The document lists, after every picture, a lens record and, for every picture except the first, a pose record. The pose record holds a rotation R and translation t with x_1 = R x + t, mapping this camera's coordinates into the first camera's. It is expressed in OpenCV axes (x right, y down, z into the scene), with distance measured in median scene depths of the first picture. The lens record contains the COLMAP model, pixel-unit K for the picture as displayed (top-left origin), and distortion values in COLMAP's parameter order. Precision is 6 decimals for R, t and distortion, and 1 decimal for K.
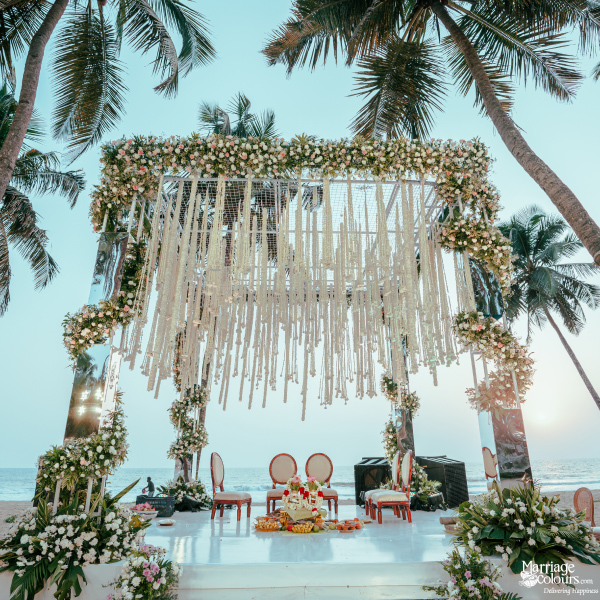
lens RADIAL K [[424.5, 0, 300.0], [0, 424.5, 300.0], [0, 0, 1]] dist [-0.047314, 0.001826]
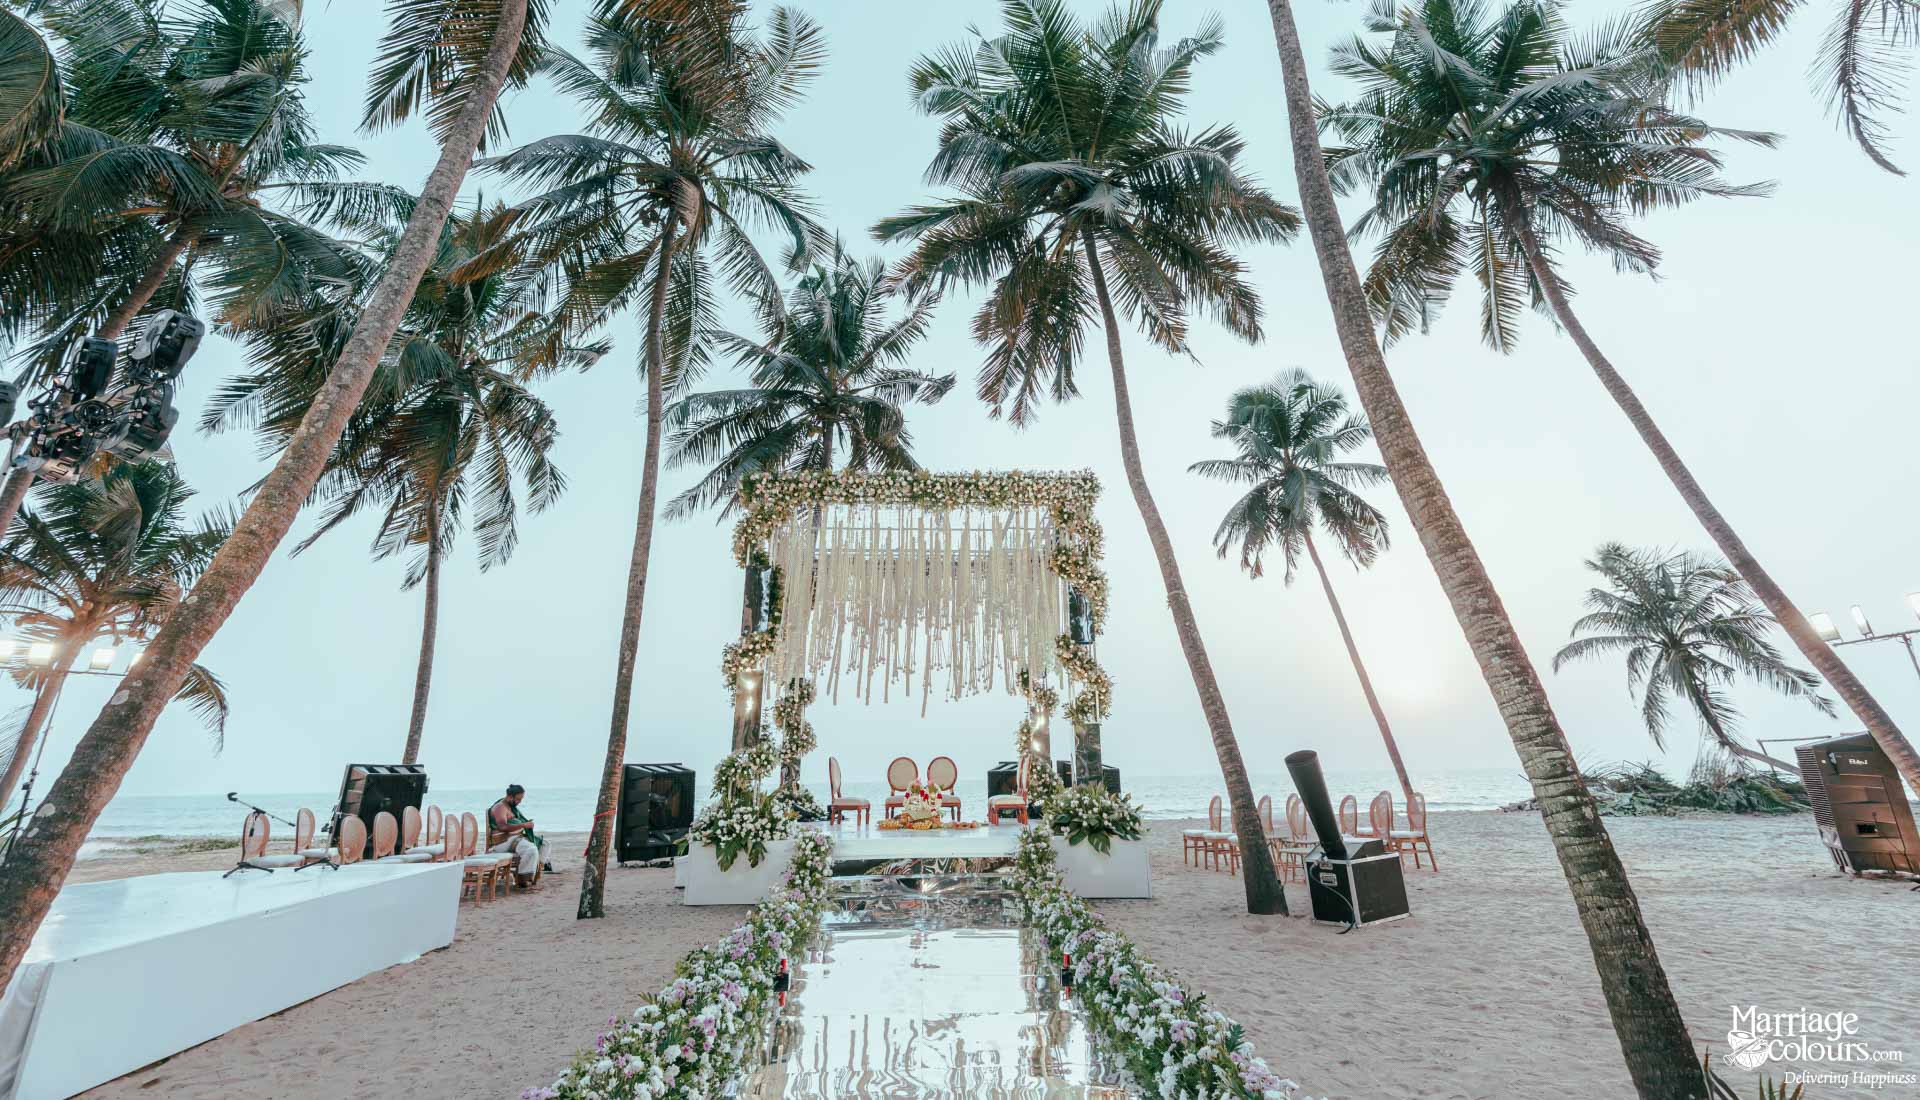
lens RADIAL K [[864.2, 0, 957.0], [0, 864.2, 464.5], [0, 0, 1]] dist [0.001431, 0.000023]
pose [[0.999403, 0.008661, 0.033444, 0.012695], [-0.009504, 0.999639, 0.025134, -0.433529], [-0.033214, -0.025437, 0.999125, -1.168519]]
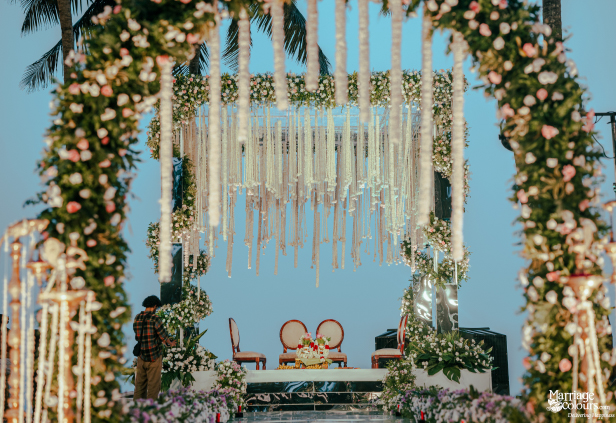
lens RADIAL K [[1510.0, 0, 308.0], [0, 1510.0, 211.5], [0, 0, 1]] dist [0.913137, -0.087366]
pose [[0.999967, -0.007428, -0.003182, 0.009668], [0.007977, 0.970294, 0.241798, -1.017891], [0.001292, -0.241815, 0.970321, -3.279093]]
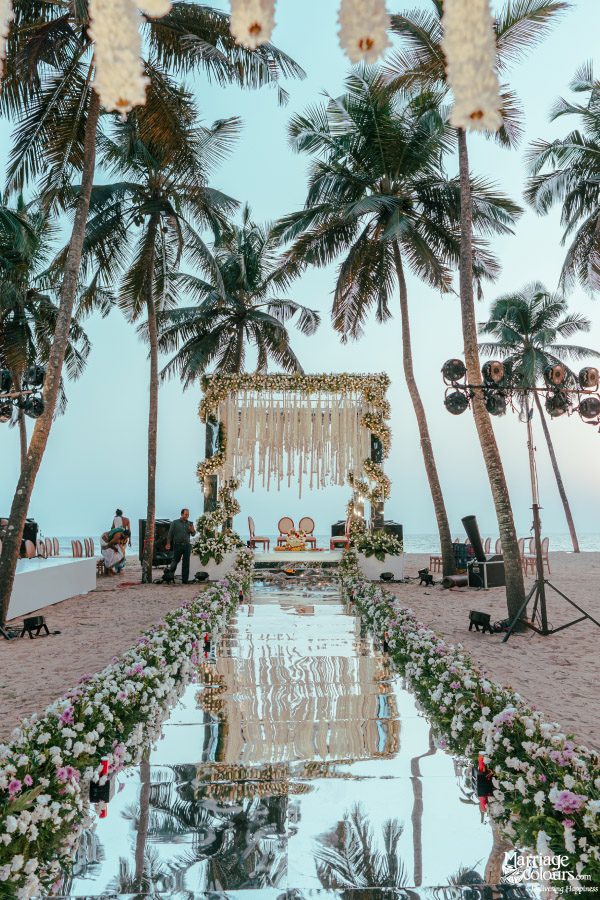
lens RADIAL K [[612.0, 0, 300.0], [0, 612.0, 450.0], [0, 0, 1]] dist [0.034768, 0.001260]
pose [[0.999963, 0.008584, -0.001048, 0.024854], [-0.008094, 0.971669, 0.236209, -0.689755], [0.003046, -0.236192, 0.971702, -1.904168]]
